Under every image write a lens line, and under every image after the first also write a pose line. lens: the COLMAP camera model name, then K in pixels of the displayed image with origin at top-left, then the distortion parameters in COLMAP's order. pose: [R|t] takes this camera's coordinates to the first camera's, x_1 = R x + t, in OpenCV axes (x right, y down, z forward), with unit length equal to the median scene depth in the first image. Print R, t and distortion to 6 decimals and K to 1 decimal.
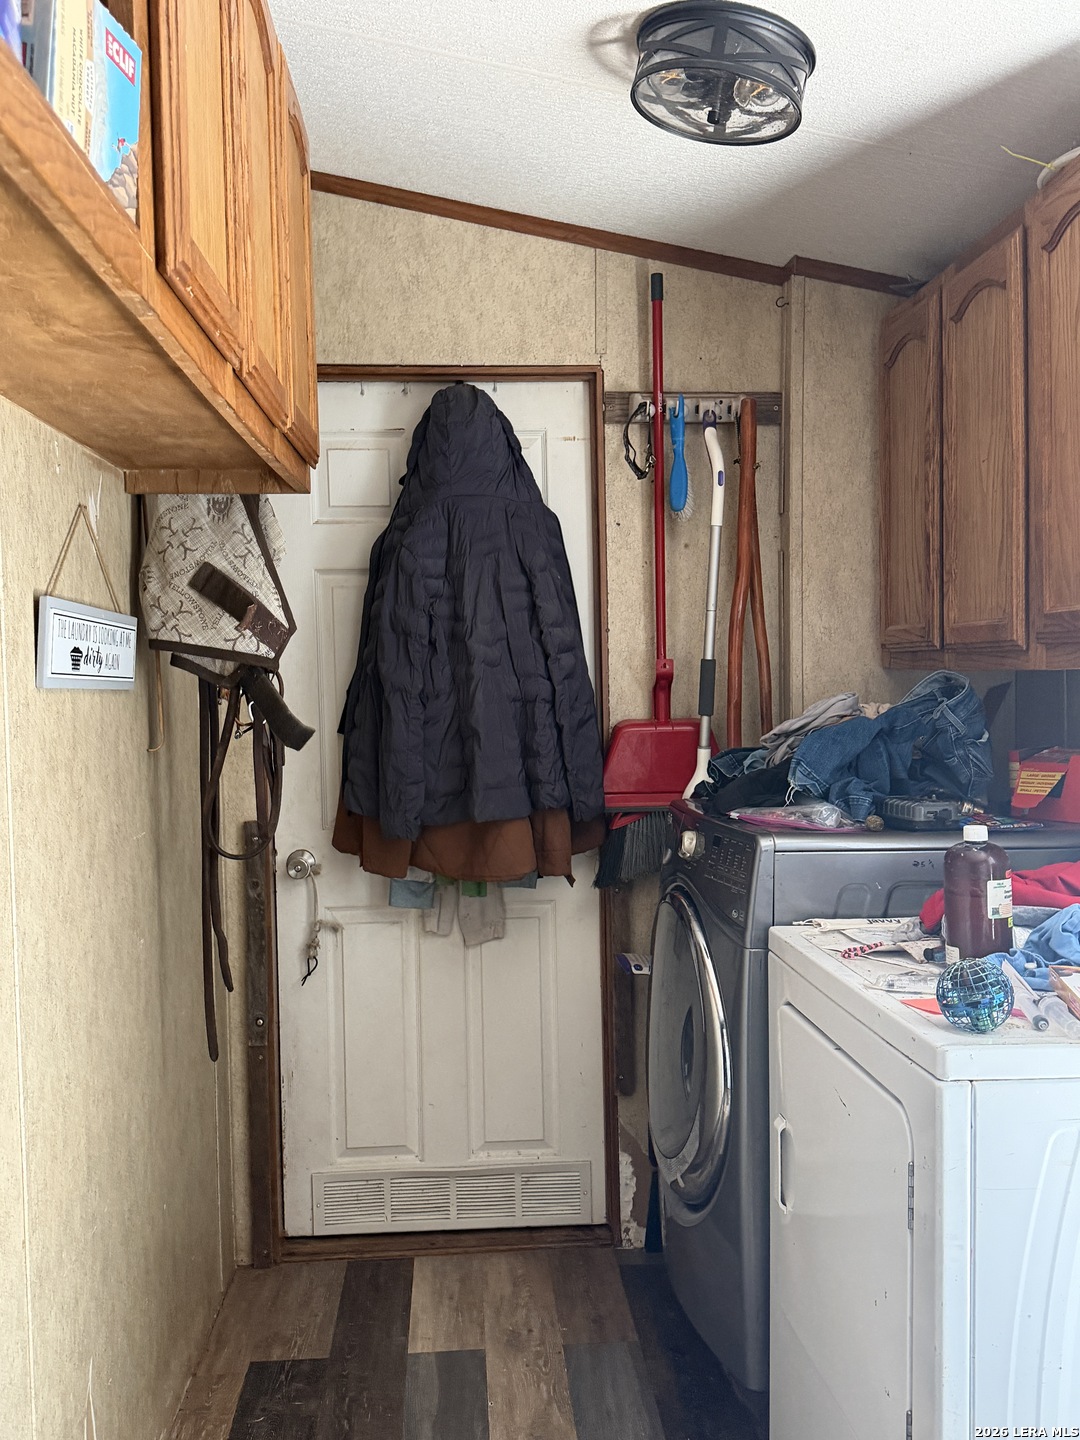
lens RADIAL K [[1303.6, 0, 536.4], [0, 1303.6, 717.3], [0, 0, 1]] dist [-0.013481, 0.000000]
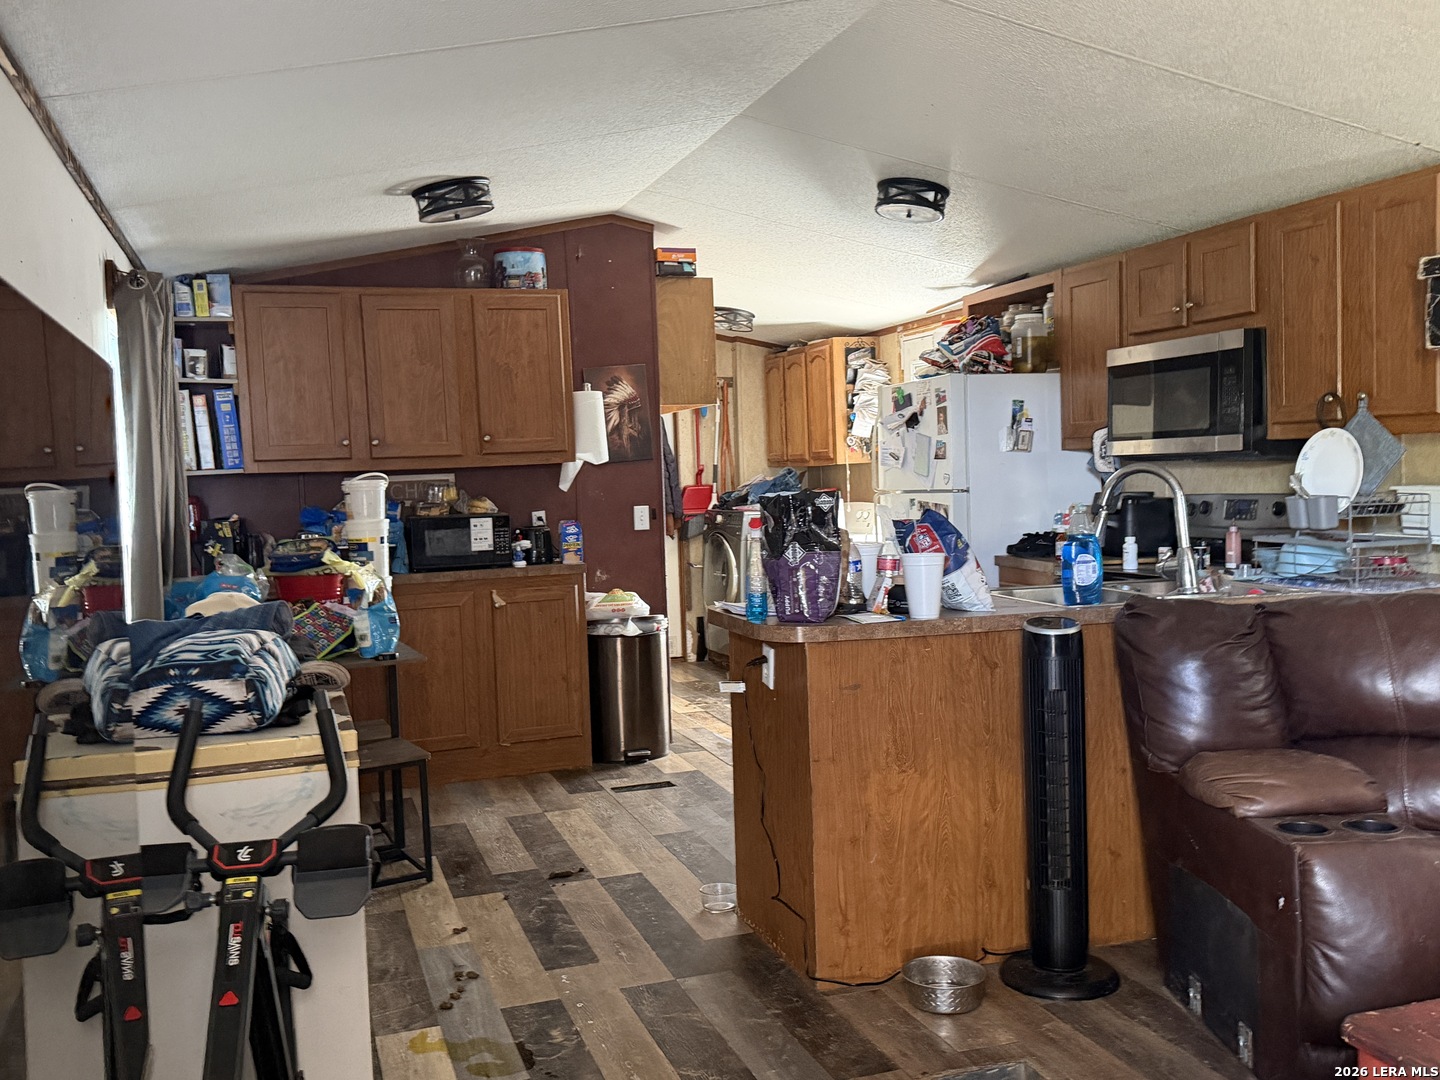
lens RADIAL K [[1303.6, 0, 718.8], [0, 1303.6, 547.1], [0, 0, 1]] dist [-0.013481, 0.000000]
pose [[0.962802, -0.036277, 0.267762, -0.711544], [0.029318, 0.999122, 0.029943, 0.060201], [-0.268613, -0.020979, 0.963020, -2.043398]]
